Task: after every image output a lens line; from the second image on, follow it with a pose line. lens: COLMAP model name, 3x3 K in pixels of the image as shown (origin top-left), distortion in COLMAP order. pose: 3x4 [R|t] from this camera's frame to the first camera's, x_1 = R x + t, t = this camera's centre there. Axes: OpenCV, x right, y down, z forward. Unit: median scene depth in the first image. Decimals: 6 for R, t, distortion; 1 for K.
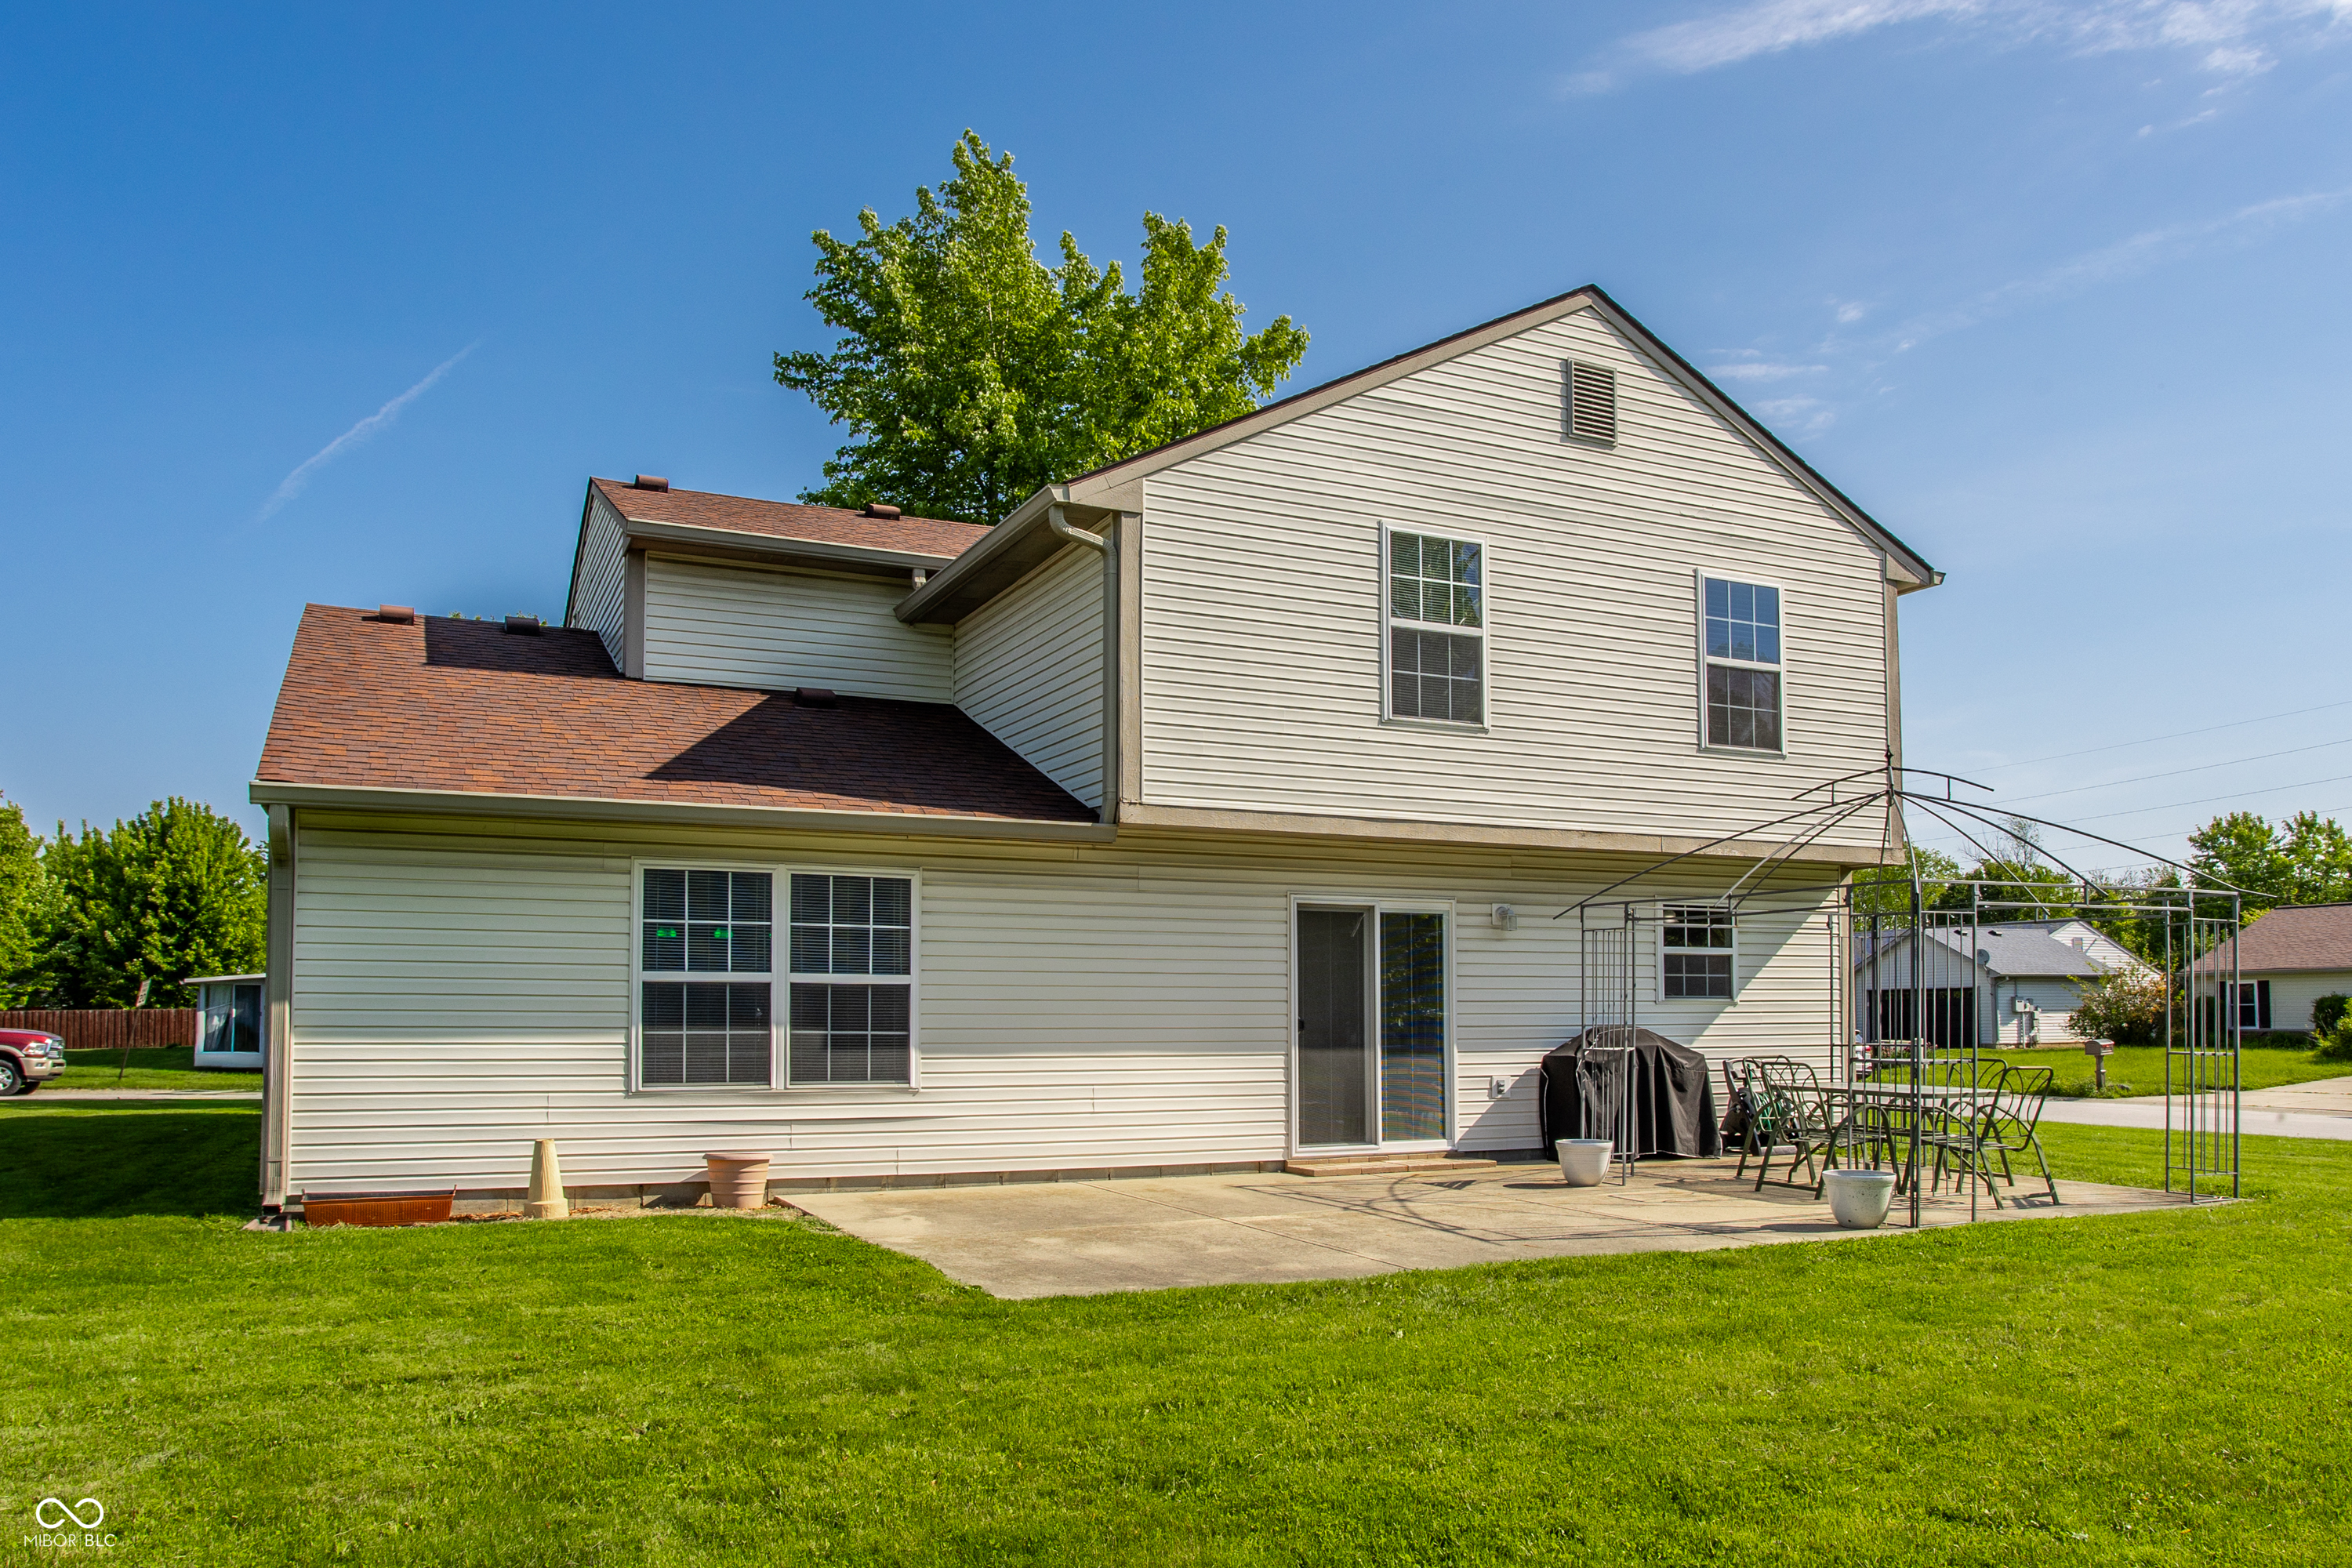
lens RADIAL K [[1642.3, 0, 1174.4], [0, 1642.3, 929.3], [0, 0, 1]] dist [0.004215, 0.001472]
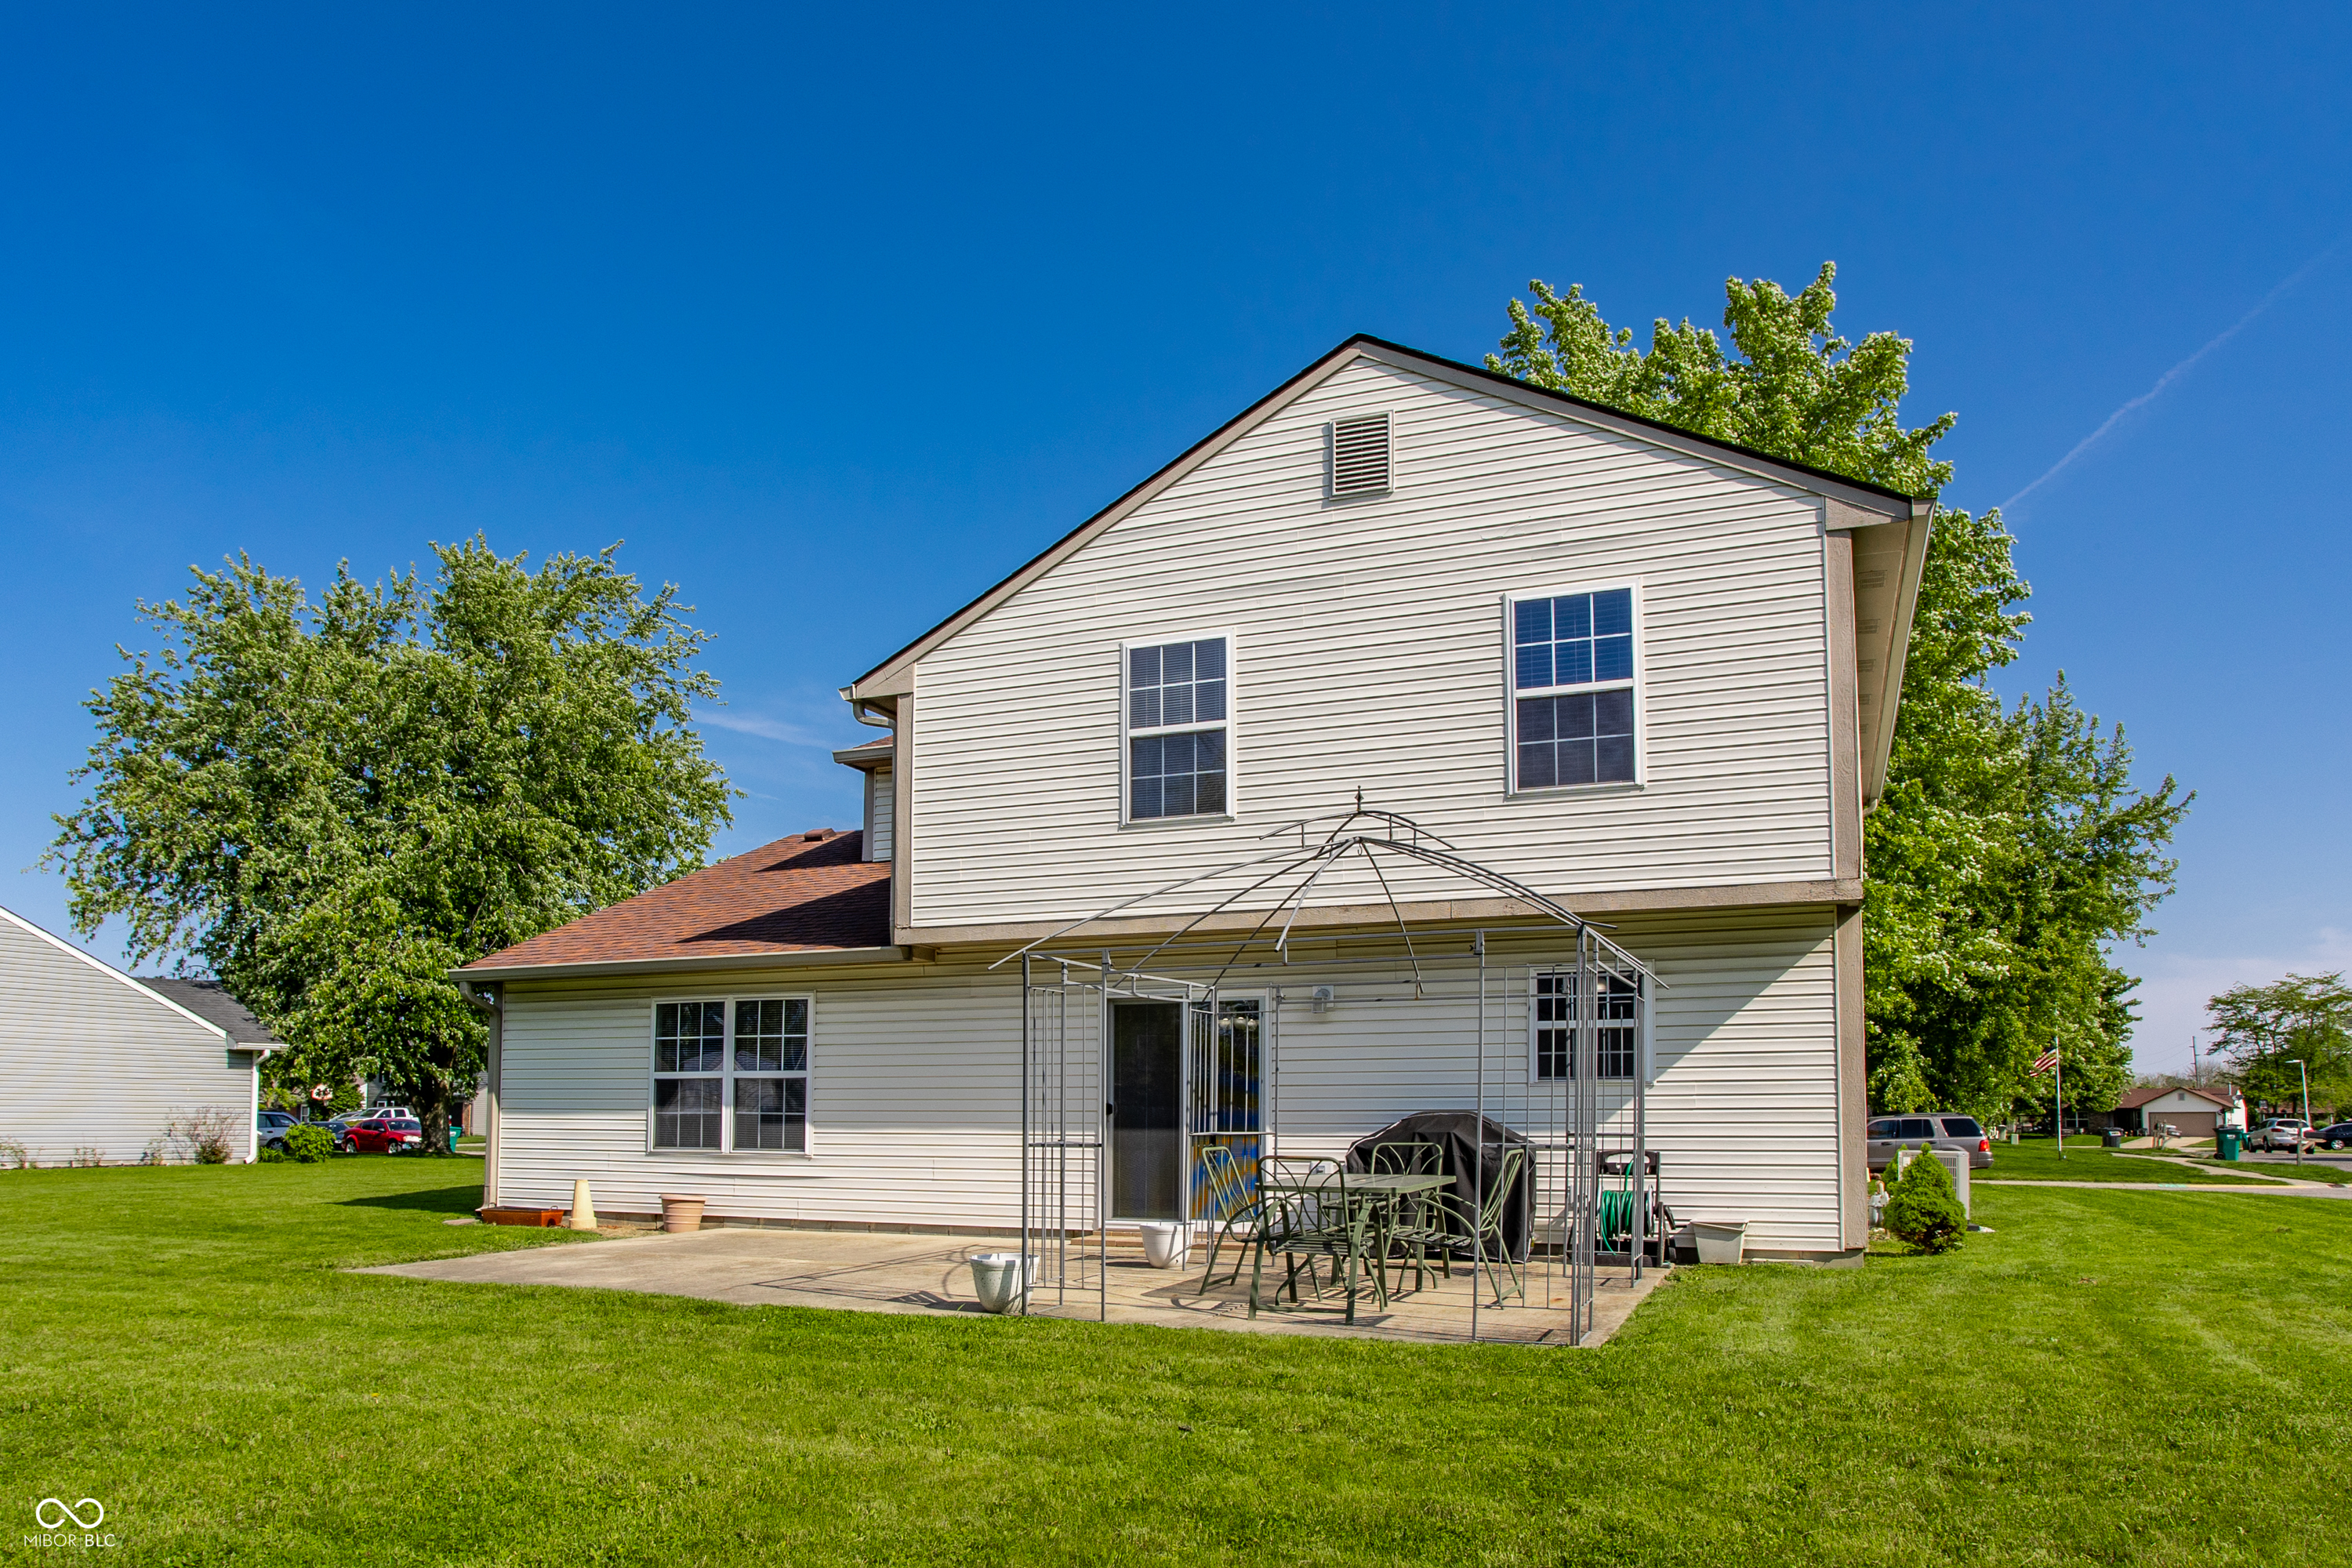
lens RADIAL K [[1440.9, 0, 1178.5], [0, 1440.9, 1012.7], [0, 0, 1]] dist [-0.008046, -0.000421]
pose [[0.690634, -0.048343, -0.721587, 0.812439], [0.038113, 0.998810, -0.030438, 0.025006], [0.722199, -0.006480, 0.691655, 0.363574]]
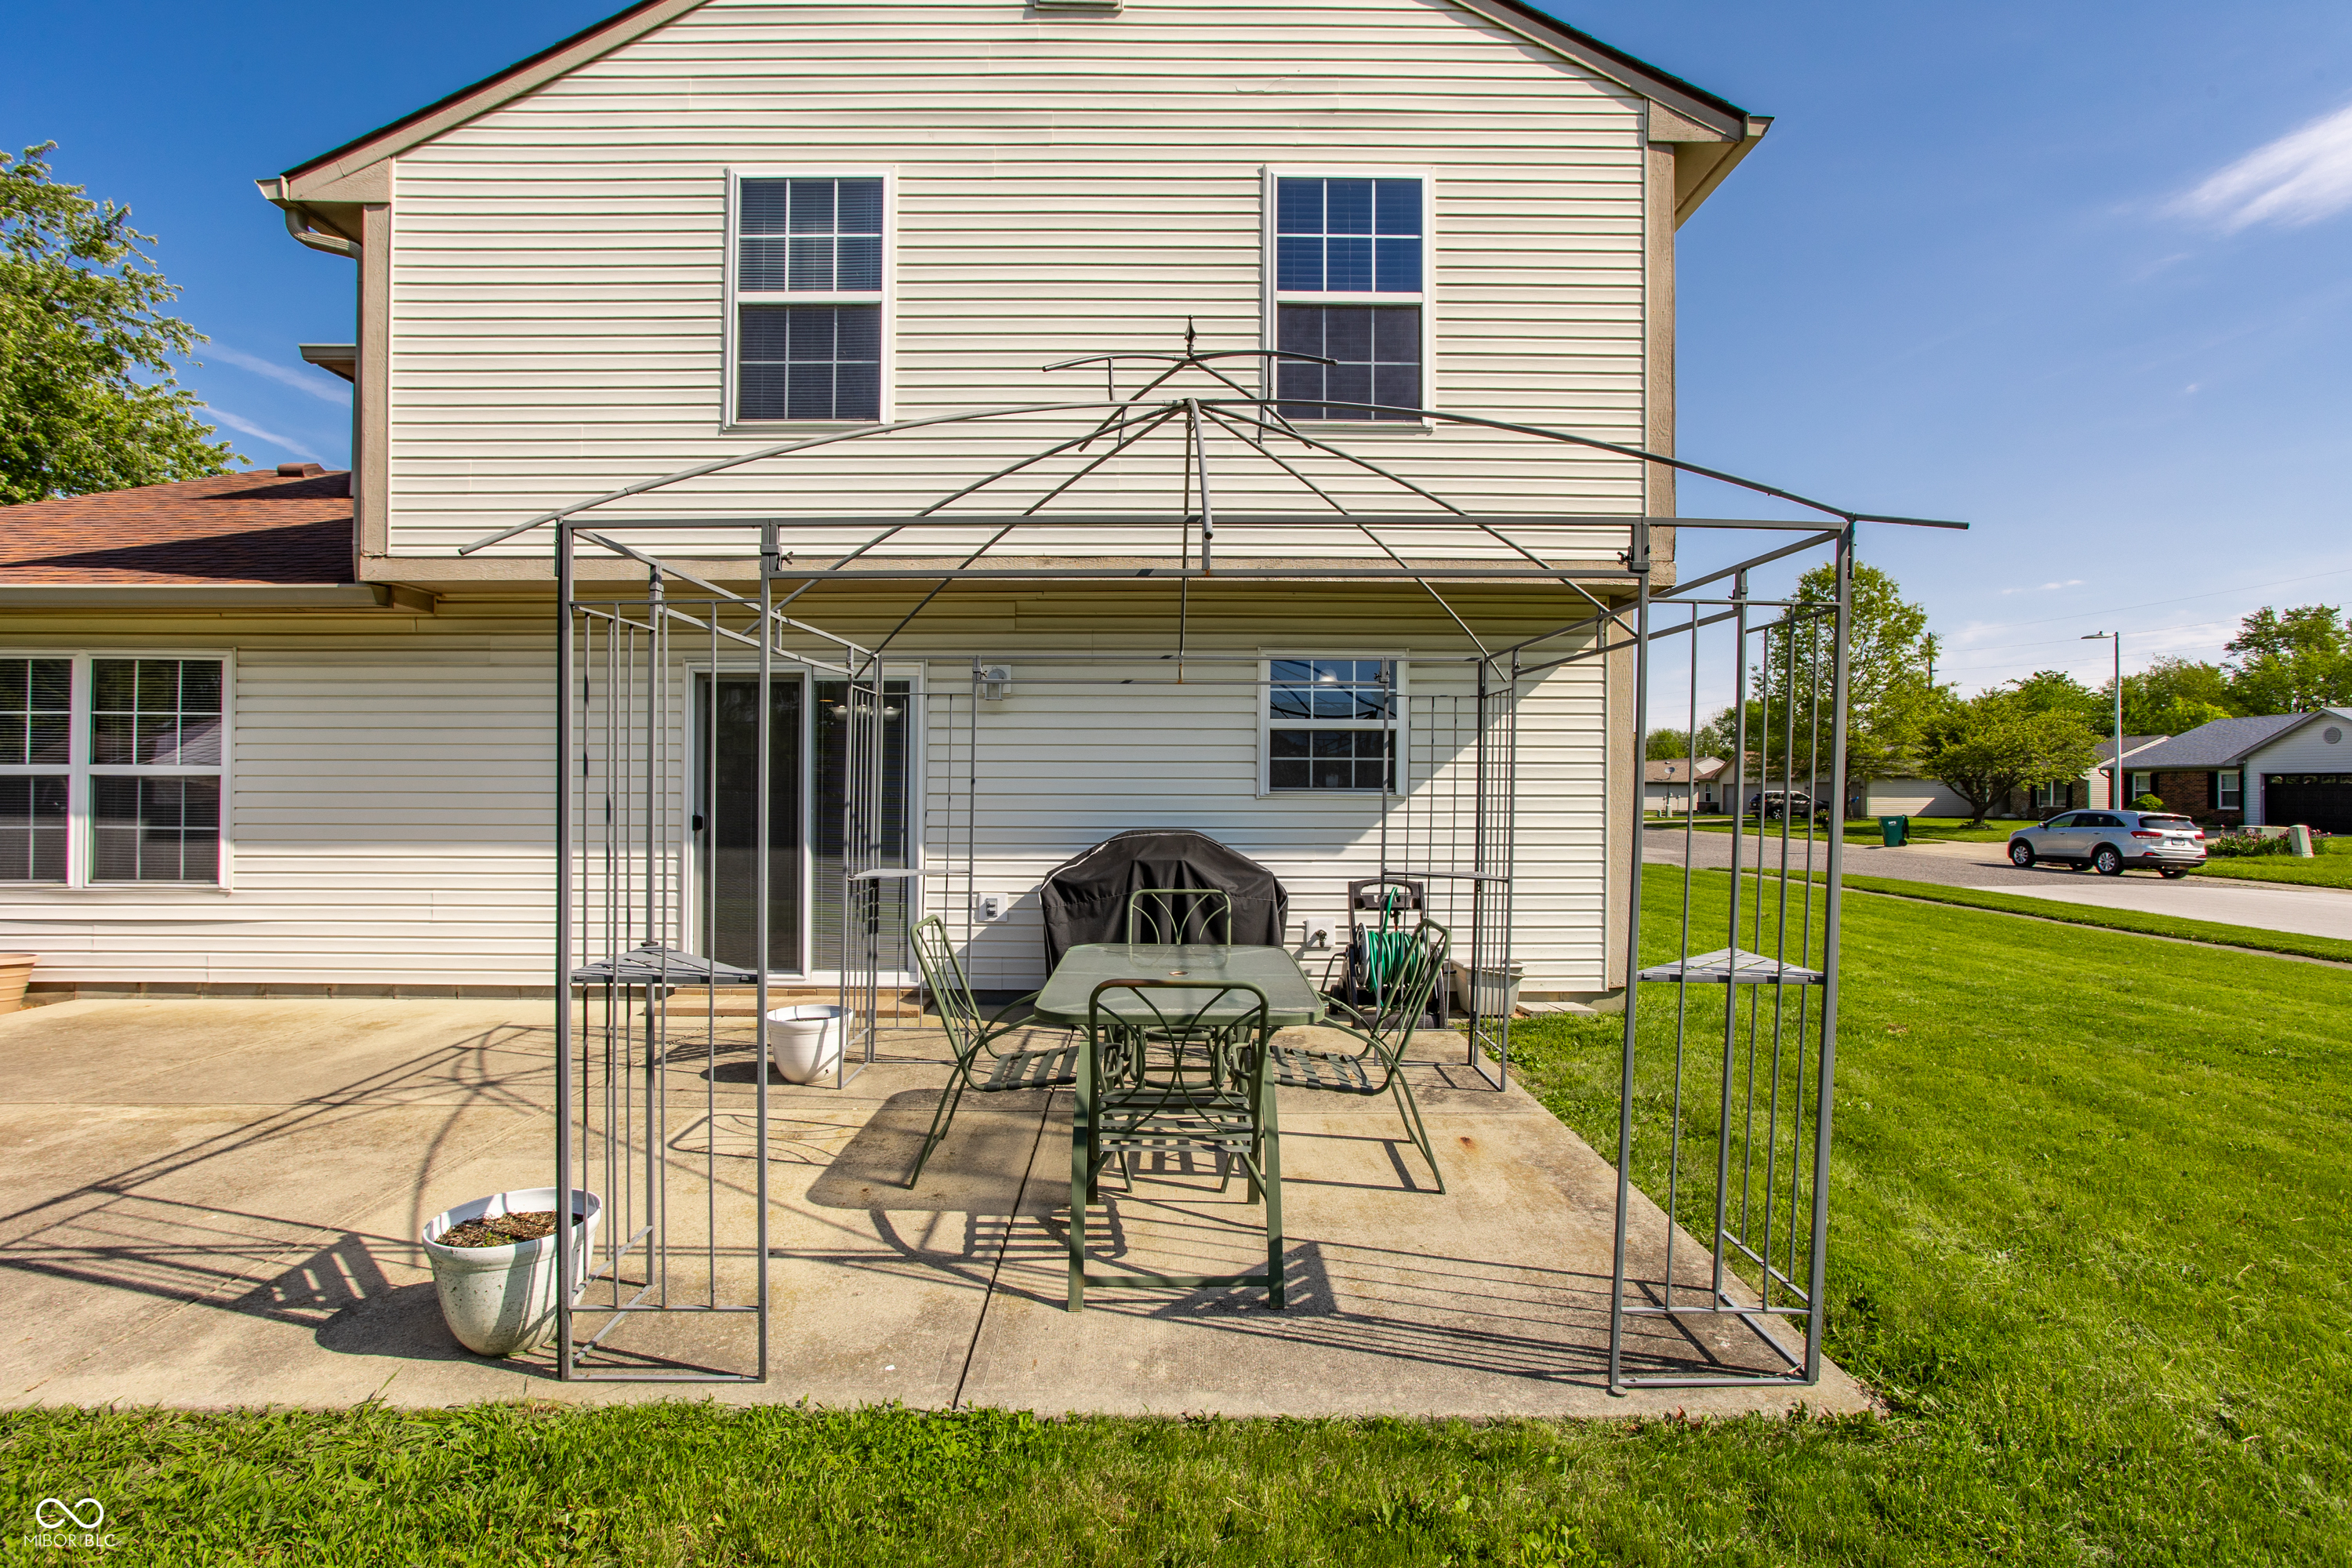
lens RADIAL K [[1127.6, 0, 1176.0], [0, 1127.6, 784.0], [0, 0, 1]] dist [-0.015904, 0.000949]
pose [[0.903882, 0.001105, -0.427781, 0.528645], [0.017501, 0.999064, 0.039560, 0.020548], [0.427424, -0.043244, 0.903016, 0.598504]]
